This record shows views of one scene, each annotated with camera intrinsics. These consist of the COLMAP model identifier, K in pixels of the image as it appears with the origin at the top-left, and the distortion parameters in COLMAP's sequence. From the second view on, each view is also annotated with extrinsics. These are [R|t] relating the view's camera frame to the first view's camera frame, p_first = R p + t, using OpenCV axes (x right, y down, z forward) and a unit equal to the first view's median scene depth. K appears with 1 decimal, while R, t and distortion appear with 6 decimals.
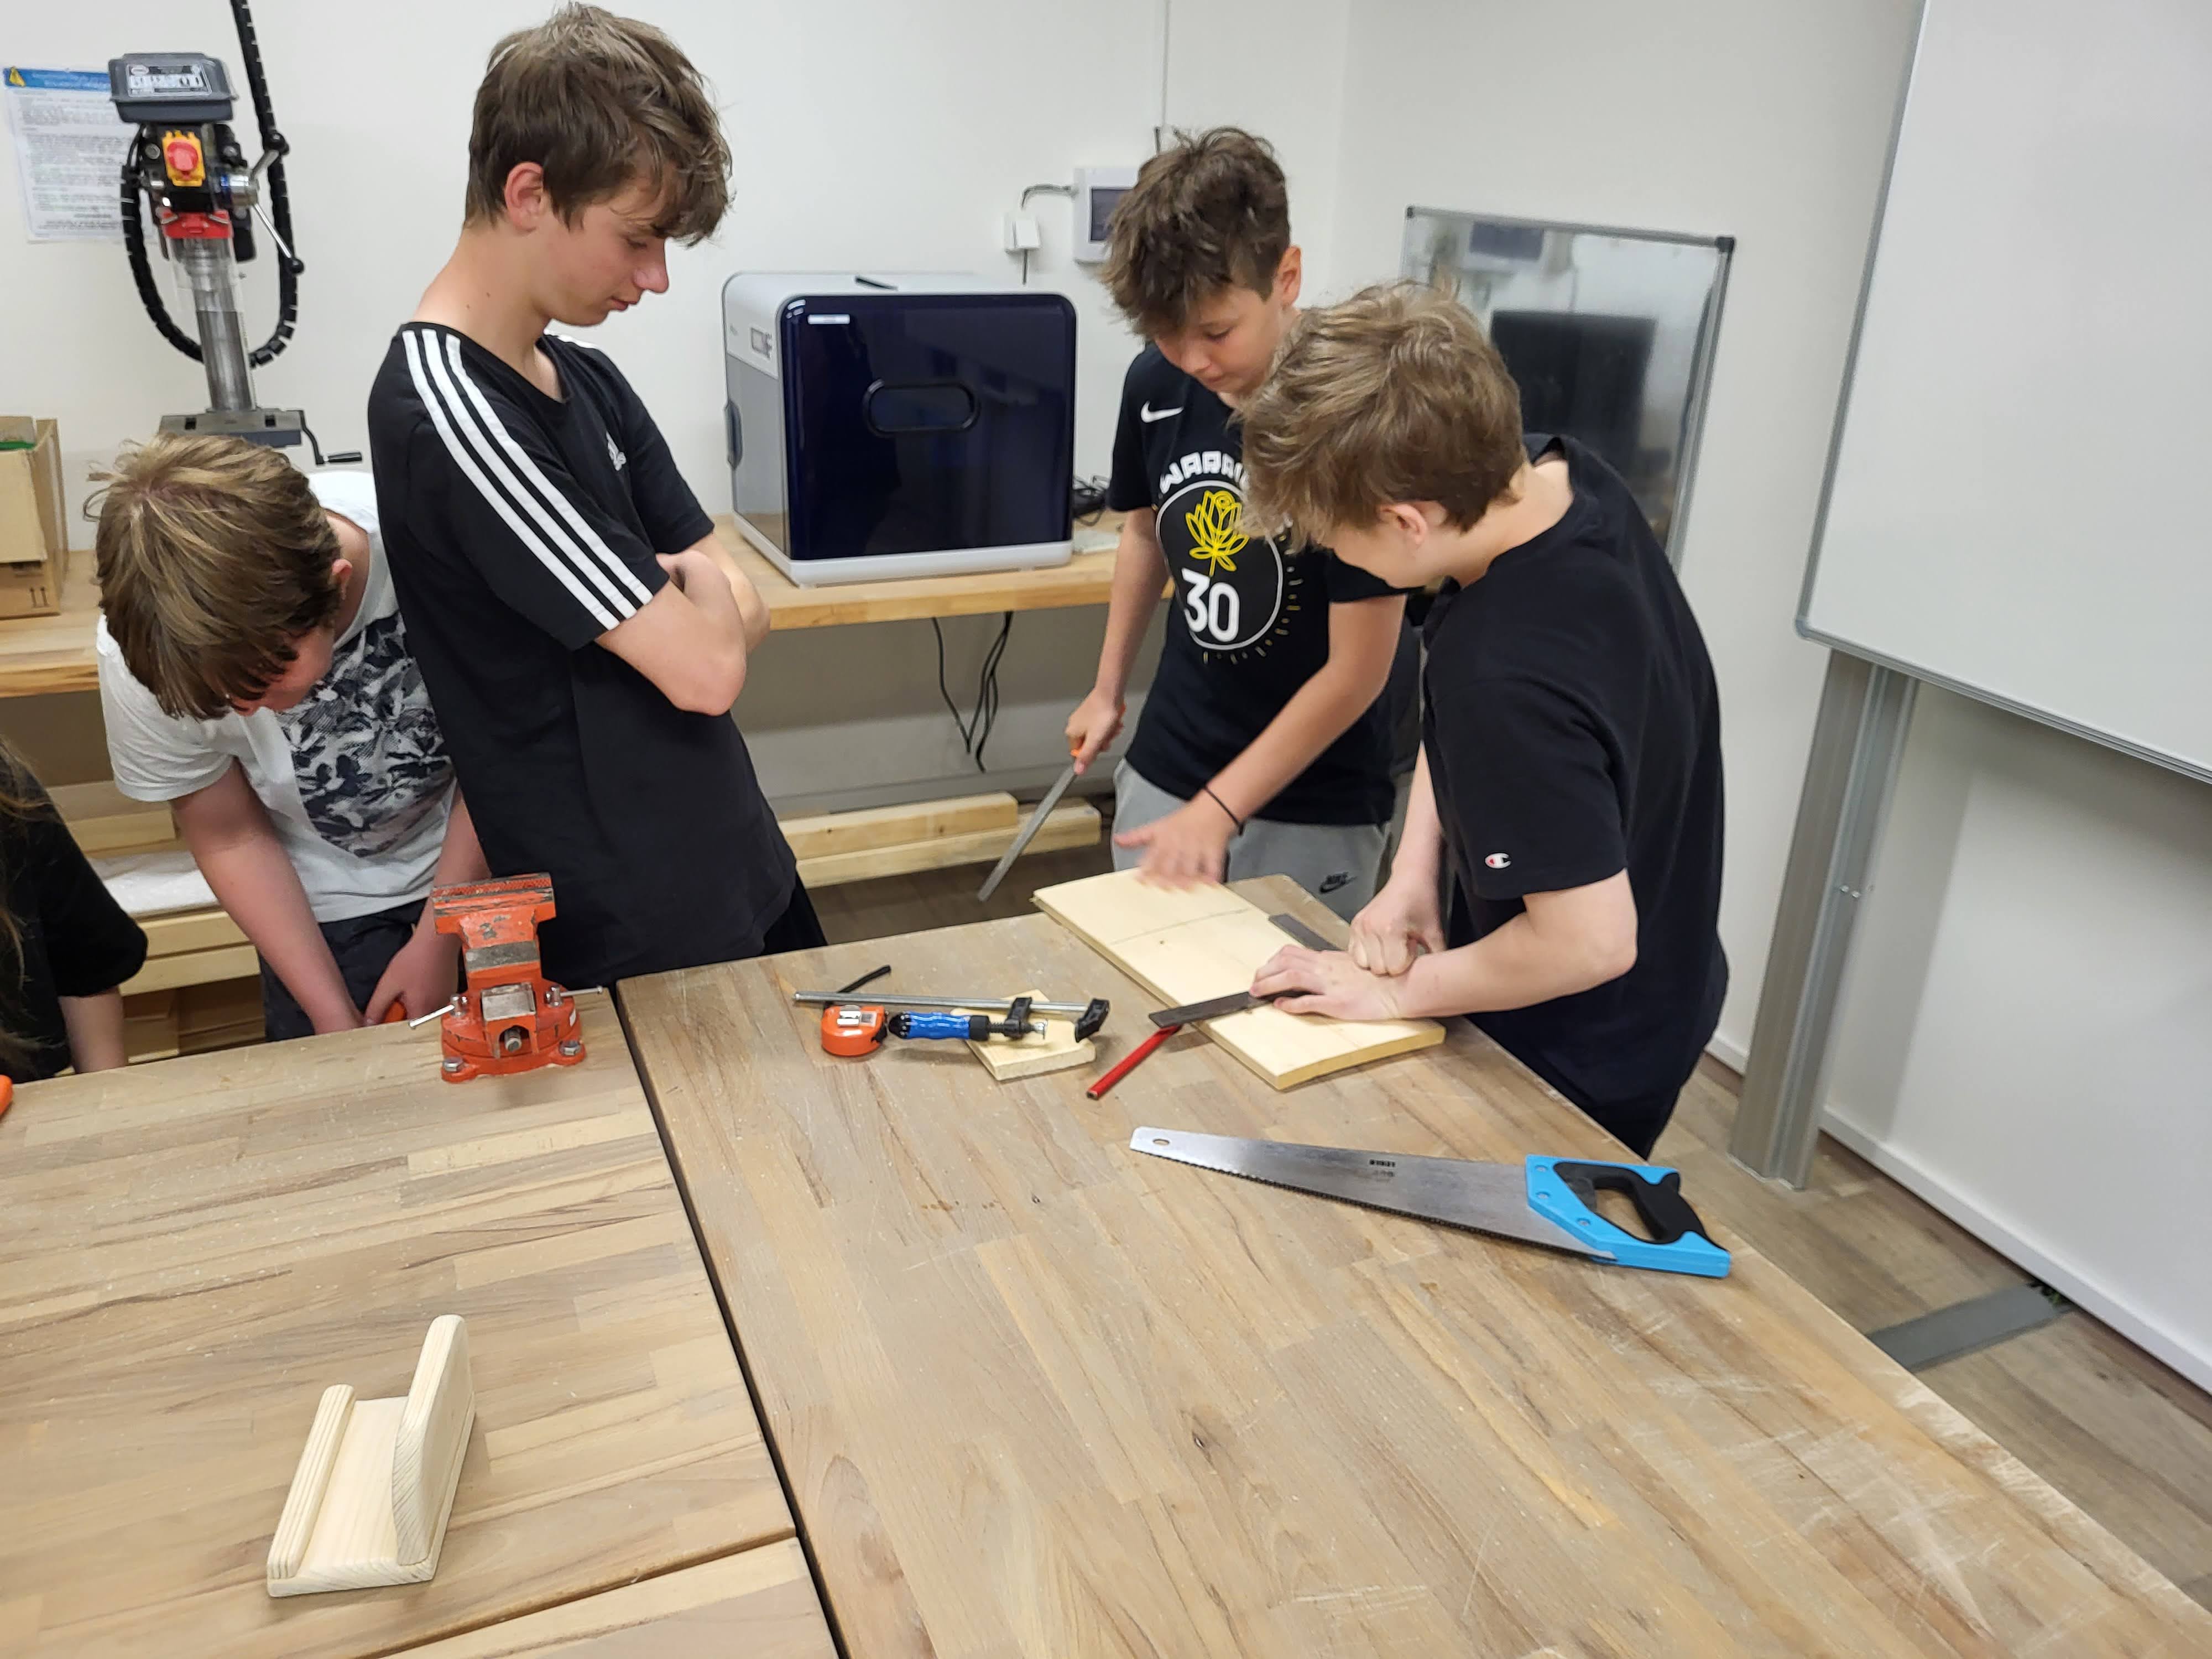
lens RADIAL K [[1701.0, 0, 1111.7], [0, 1701.0, 822.1], [0, 0, 1]] dist [0.052144, -0.053971]
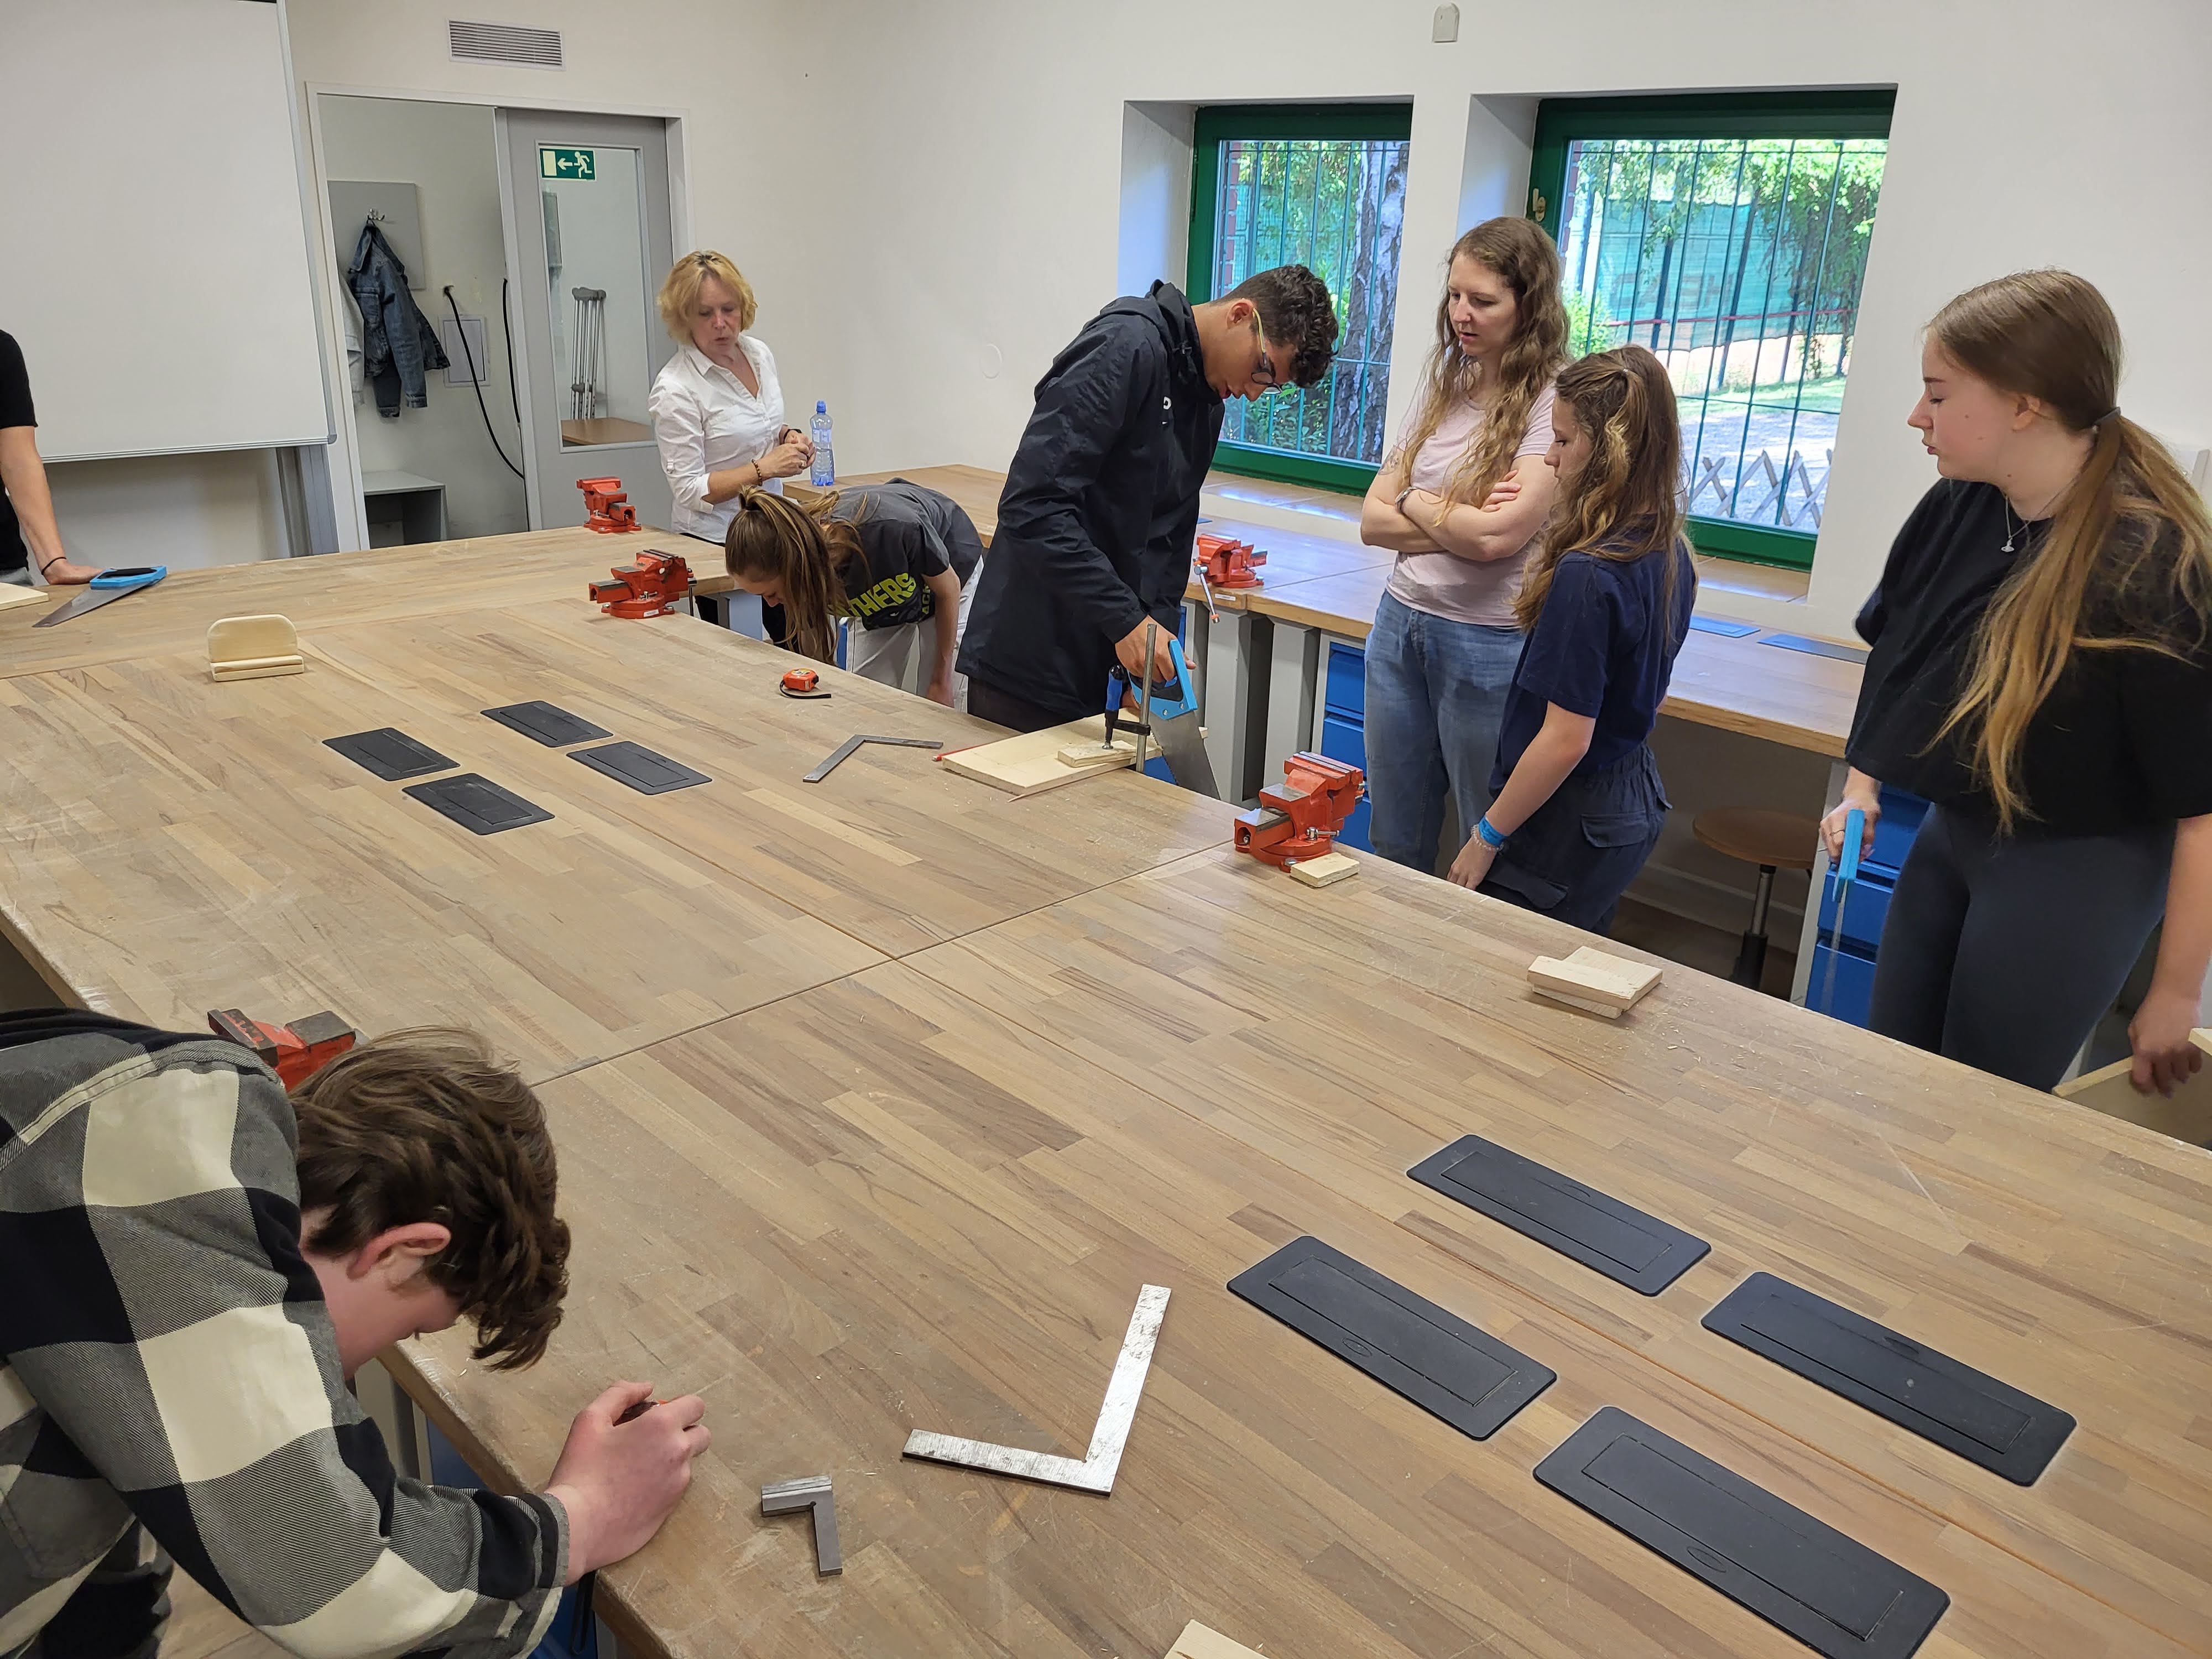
lens RADIAL K [[1683.7, 0, 1114.5], [0, 1683.7, 787.1], [0, 0, 1]] dist [0.060815, -0.062152]
pose [[-0.359009, -0.348738, 0.865734, -2.805518], [0.316598, 0.827073, 0.464453, -0.275631], [-0.877997, 0.440832, -0.186516, 0.246271]]
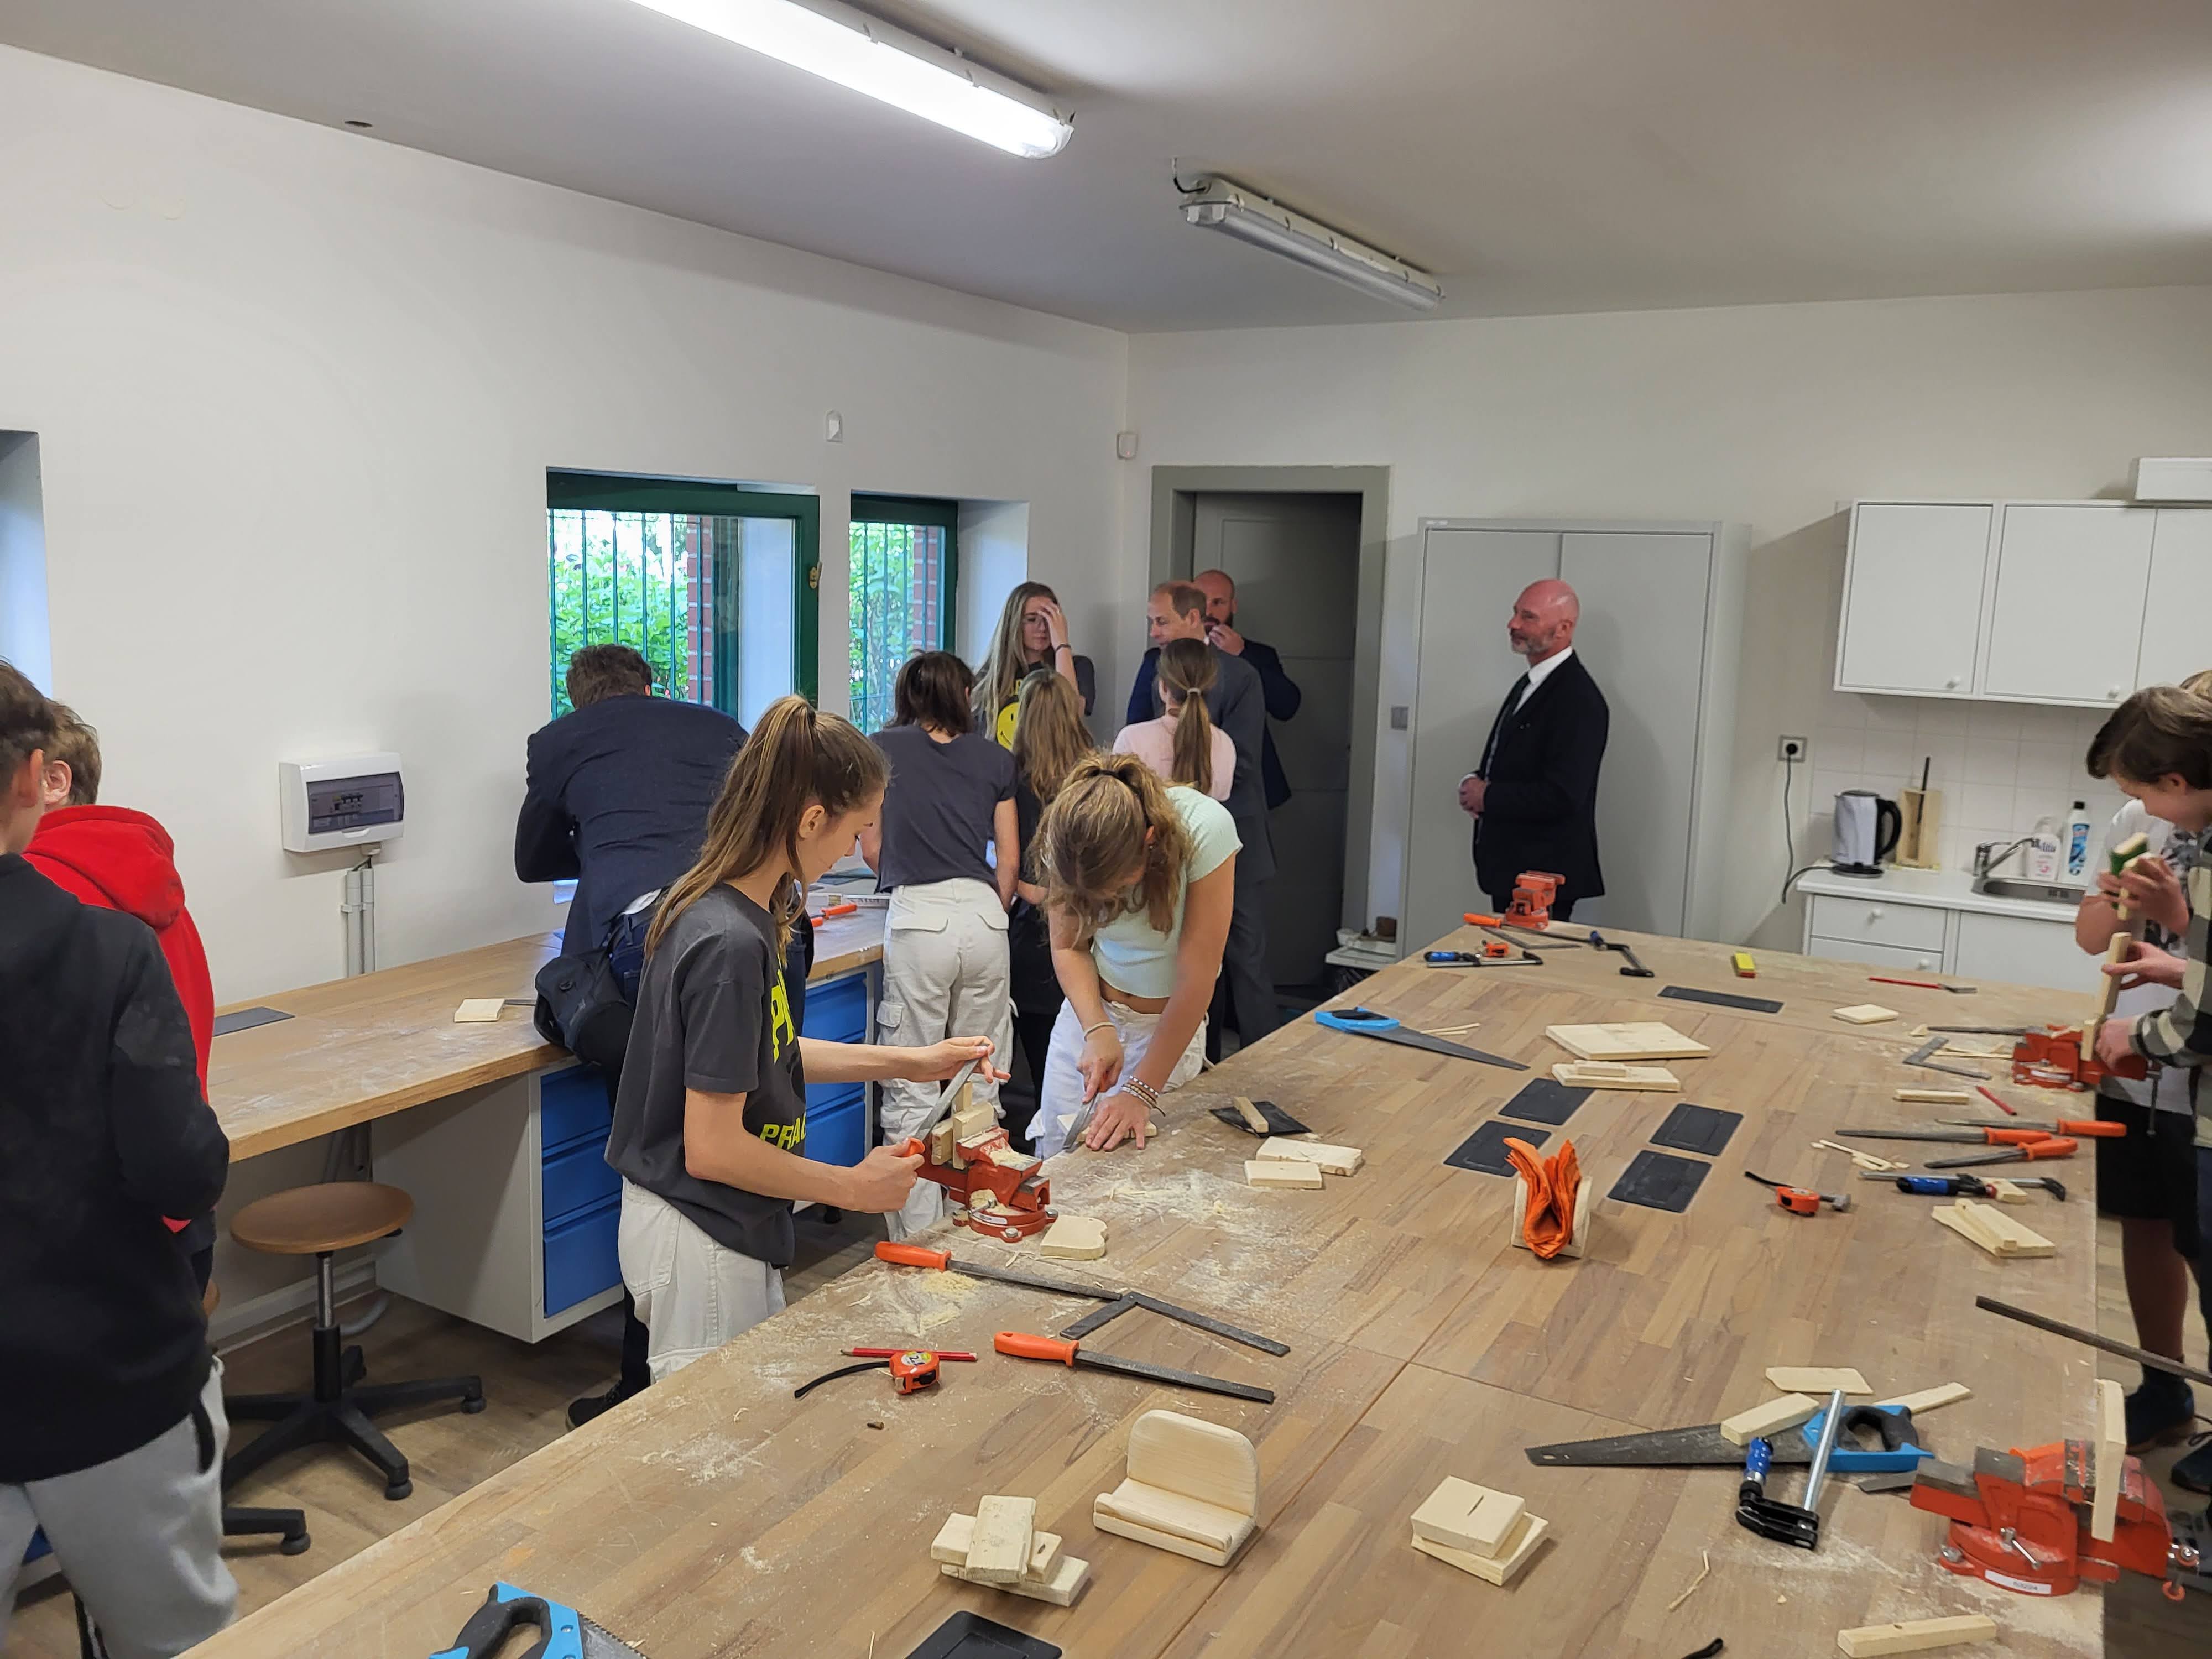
lens RADIAL K [[1692.0, 0, 1093.9], [0, 1692.0, 782.3], [0, 0, 1]] dist [0.046801, -0.045674]
pose [[-0.804463, 0.028506, -0.593319, -0.321996], [-0.274649, 0.867816, 0.414082, -0.530087], [0.526695, 0.496068, -0.690296, 0.866943]]
